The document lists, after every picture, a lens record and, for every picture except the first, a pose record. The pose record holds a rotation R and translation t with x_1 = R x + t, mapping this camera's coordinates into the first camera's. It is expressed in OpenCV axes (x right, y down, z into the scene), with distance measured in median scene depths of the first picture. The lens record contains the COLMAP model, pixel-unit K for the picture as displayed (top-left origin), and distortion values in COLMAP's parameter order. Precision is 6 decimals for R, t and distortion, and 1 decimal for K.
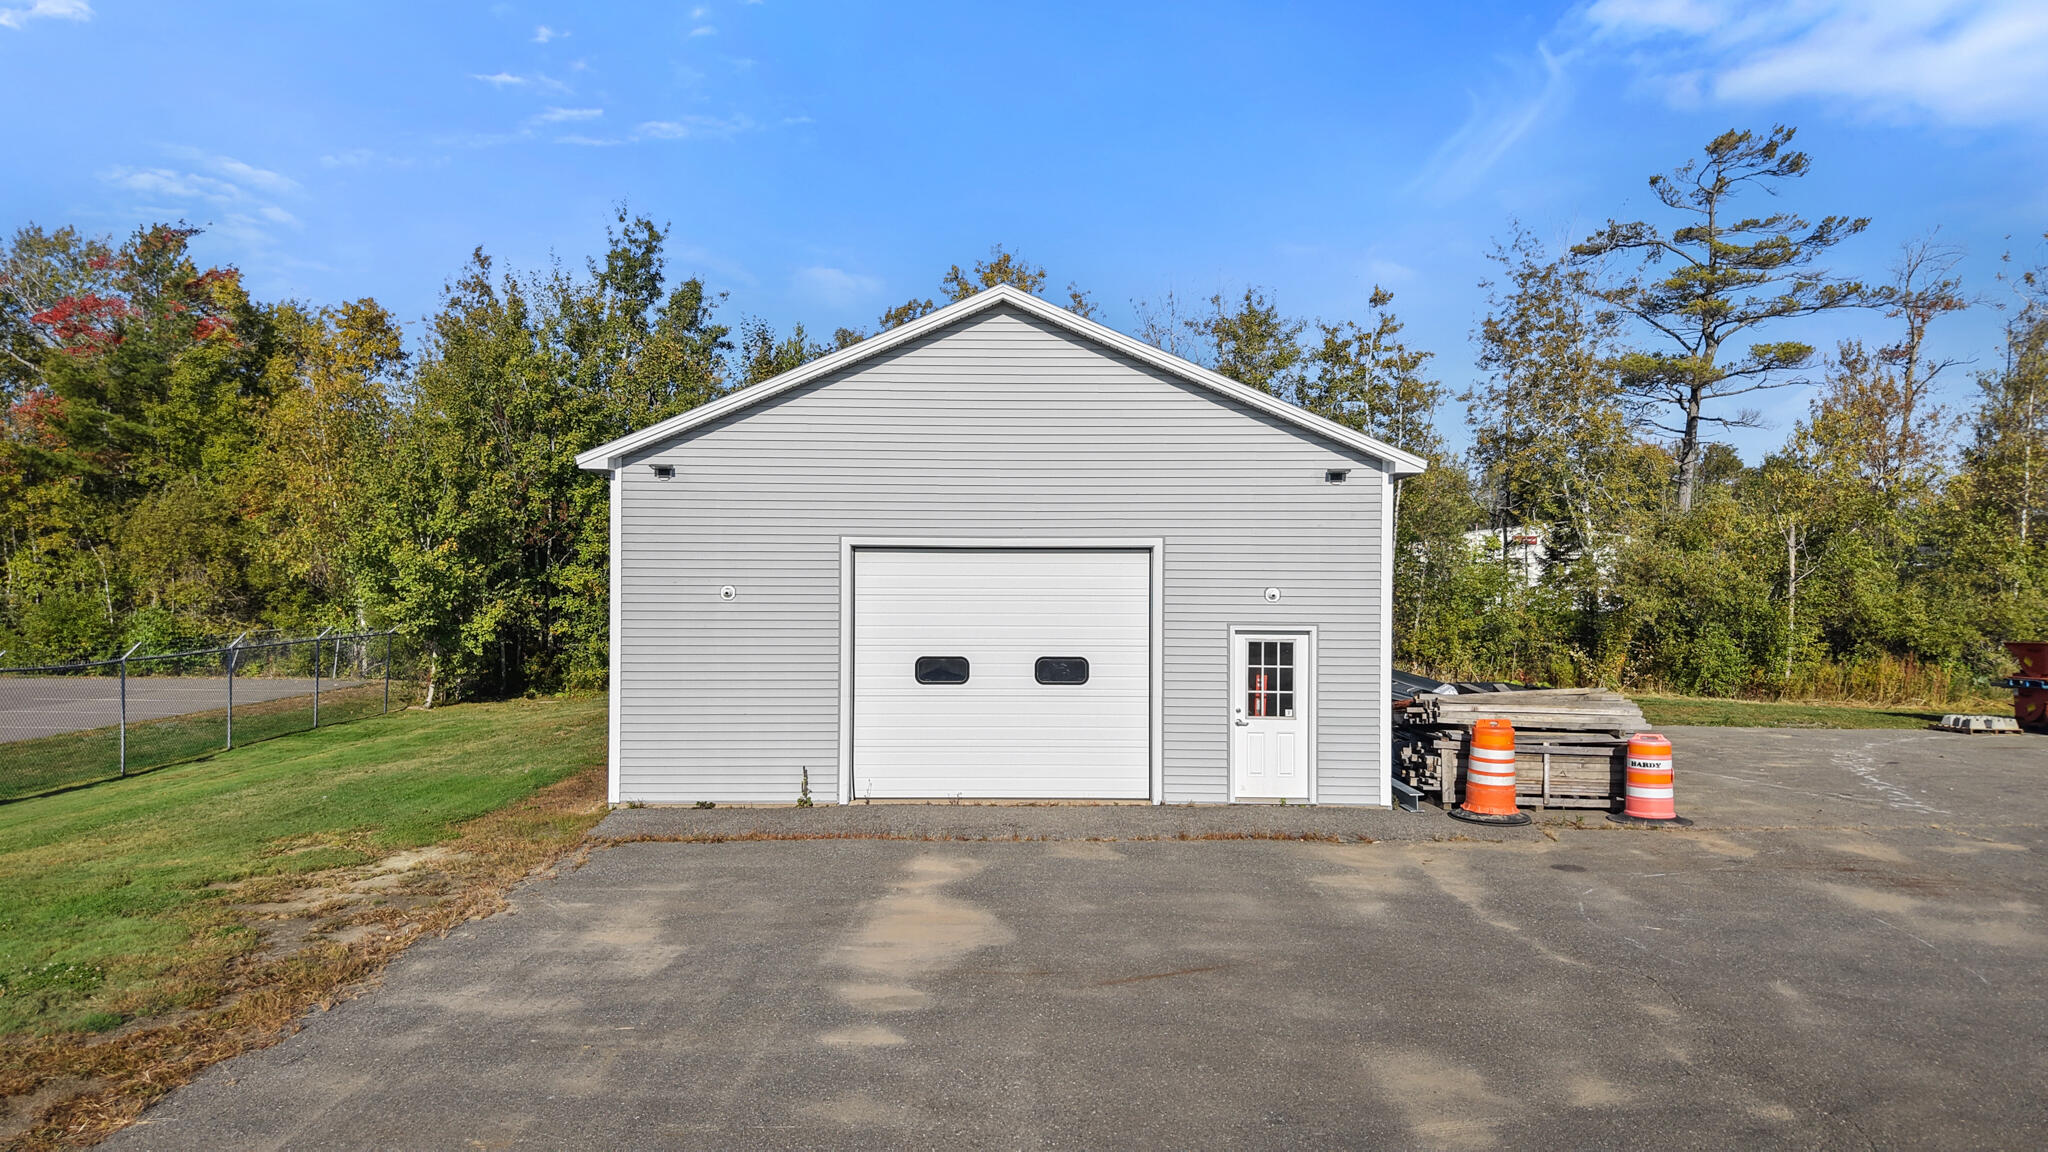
lens RADIAL K [[1377.3, 0, 1032.2], [0, 1377.3, 571.6], [0, 0, 1]] dist [0.017058, -0.034468]
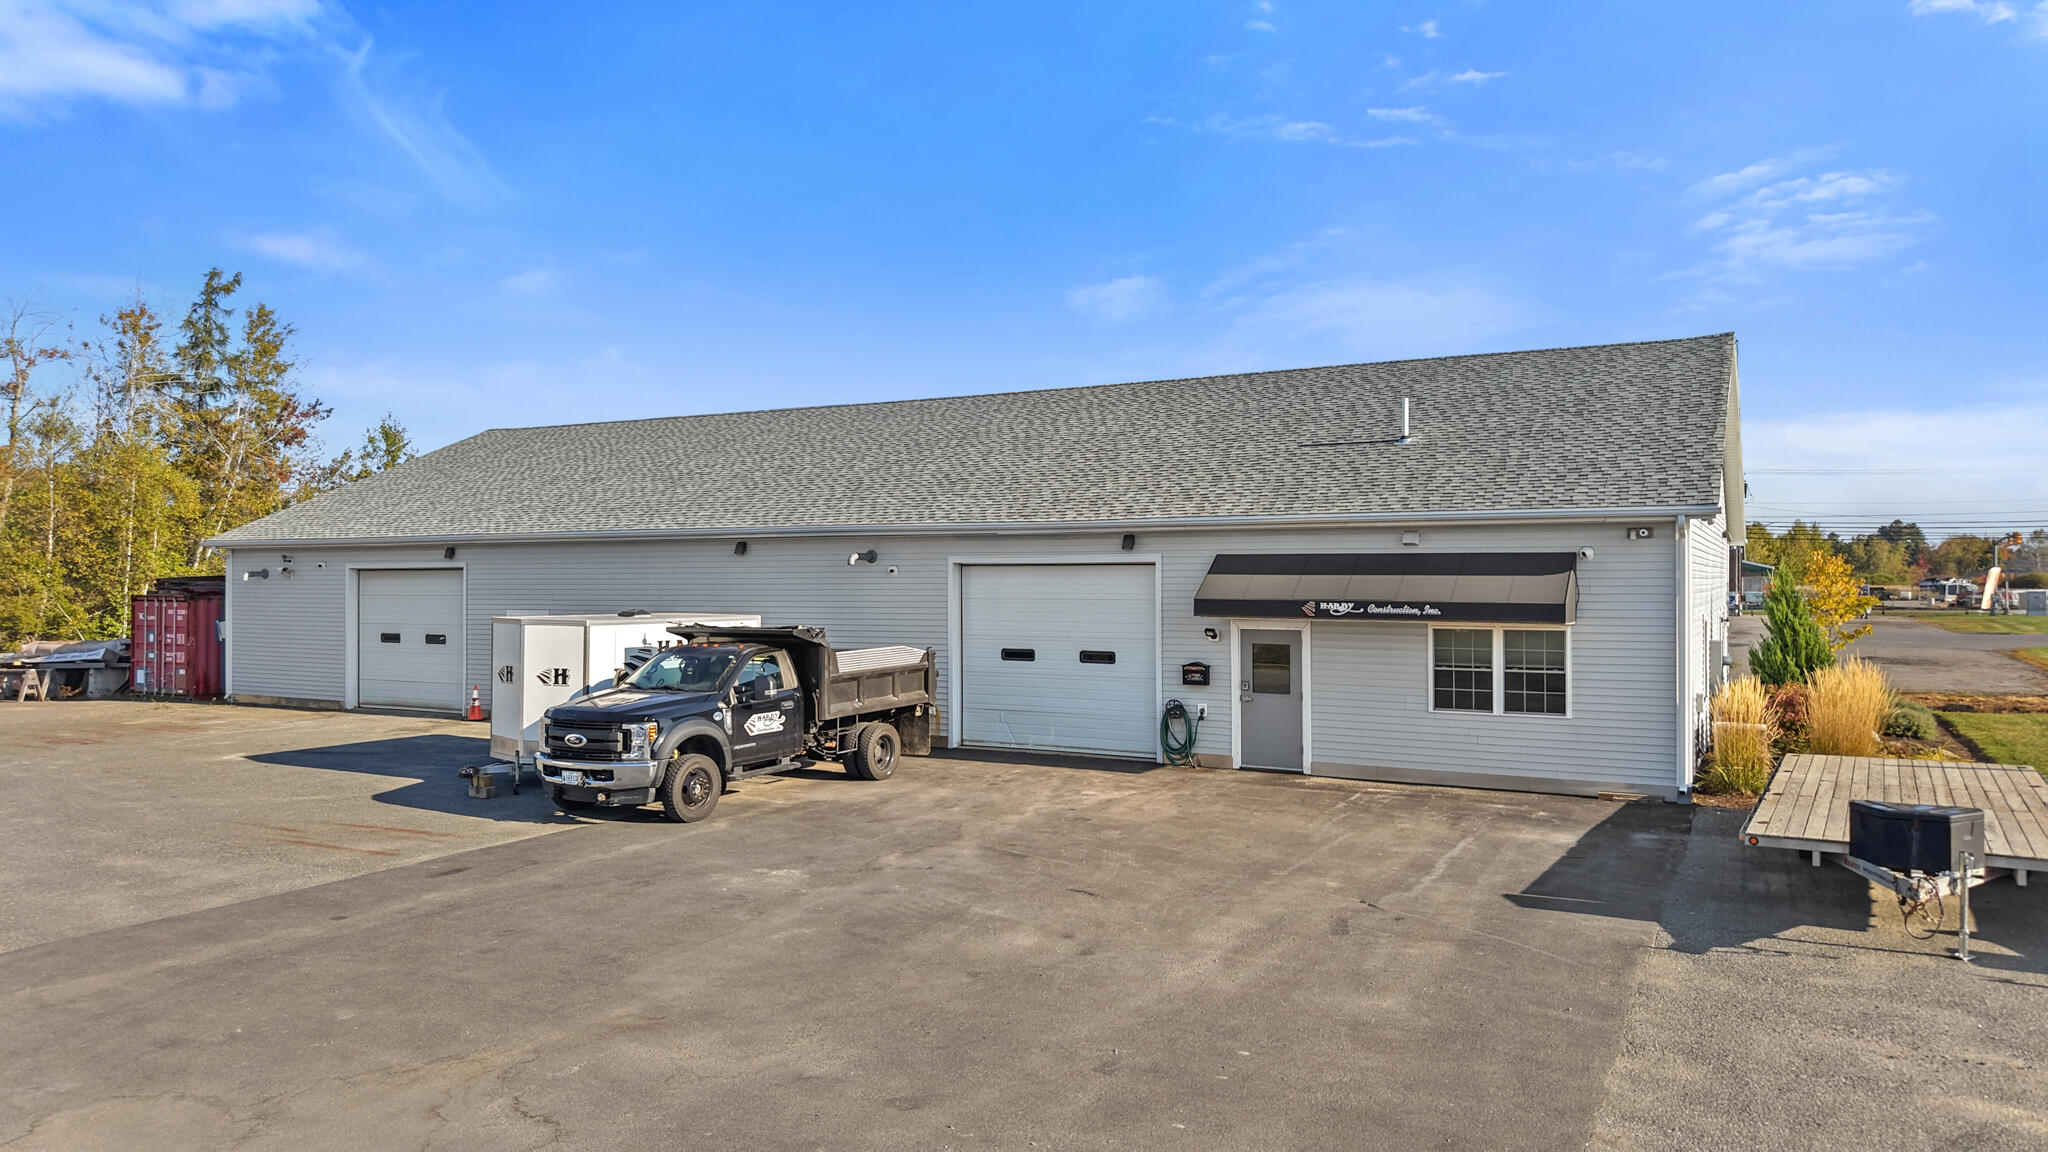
lens RADIAL K [[1377.3, 0, 1040.8], [0, 1377.3, 555.6], [0, 0, 1]] dist [0.017058, -0.034468]
pose [[0.488101, 0.004837, 0.872774, 0.105842], [0.005159, 0.999951, -0.008427, -0.012044], [-0.872772, 0.008616, 0.488052, -0.712628]]
